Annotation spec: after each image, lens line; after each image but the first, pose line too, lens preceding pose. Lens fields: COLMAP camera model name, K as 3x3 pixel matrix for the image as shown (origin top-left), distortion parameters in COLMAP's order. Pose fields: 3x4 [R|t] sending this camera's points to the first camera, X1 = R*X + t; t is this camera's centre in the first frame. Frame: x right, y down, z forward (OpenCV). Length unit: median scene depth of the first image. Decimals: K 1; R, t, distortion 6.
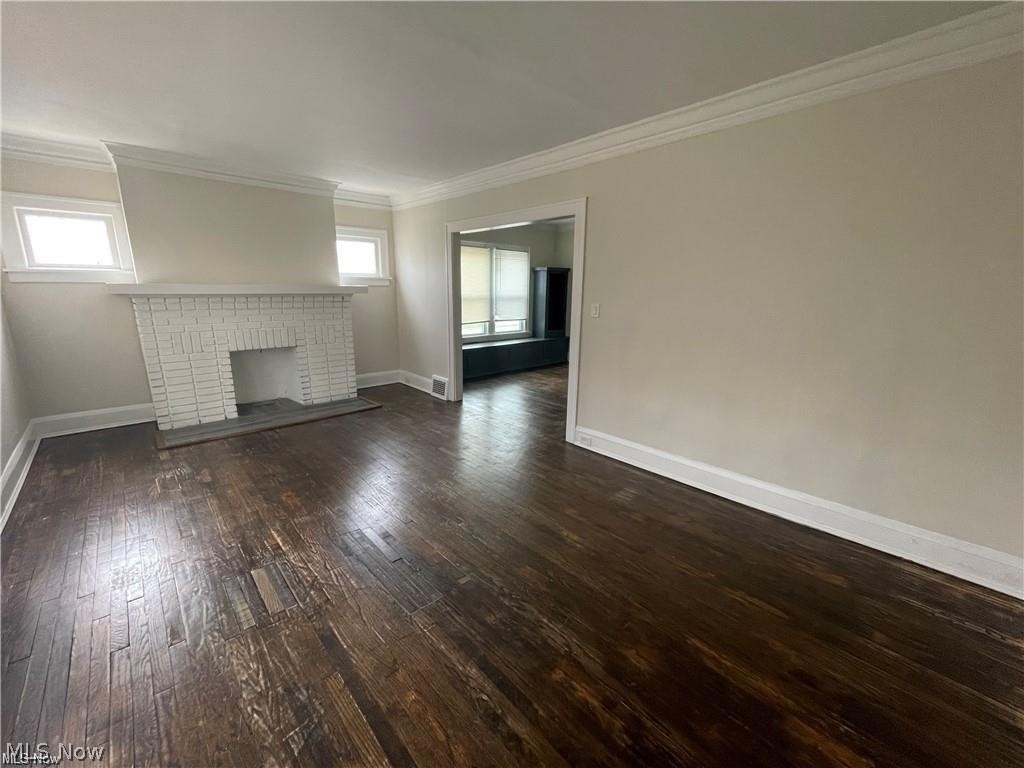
lens RADIAL K [[420.9, 0, 509.9], [0, 420.9, 382.9], [0, 0, 1]] dist [-0.000200, 0.000044]
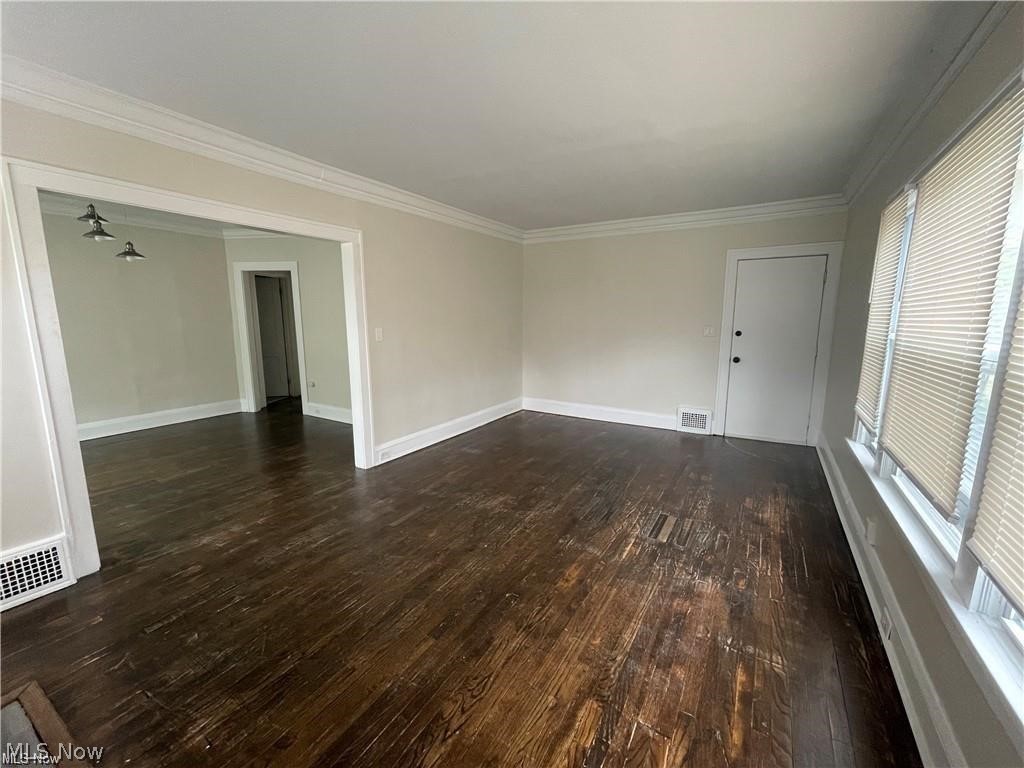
lens RADIAL K [[420.9, 0, 510.8], [0, 420.9, 386.4], [0, 0, 1]] dist [-0.000200, 0.000044]
pose [[-0.283194, -0.169594, 0.943949, -1.191710], [0.208365, 0.949851, 0.233166, -0.284787], [-0.936154, 0.262717, -0.233655, 1.200752]]
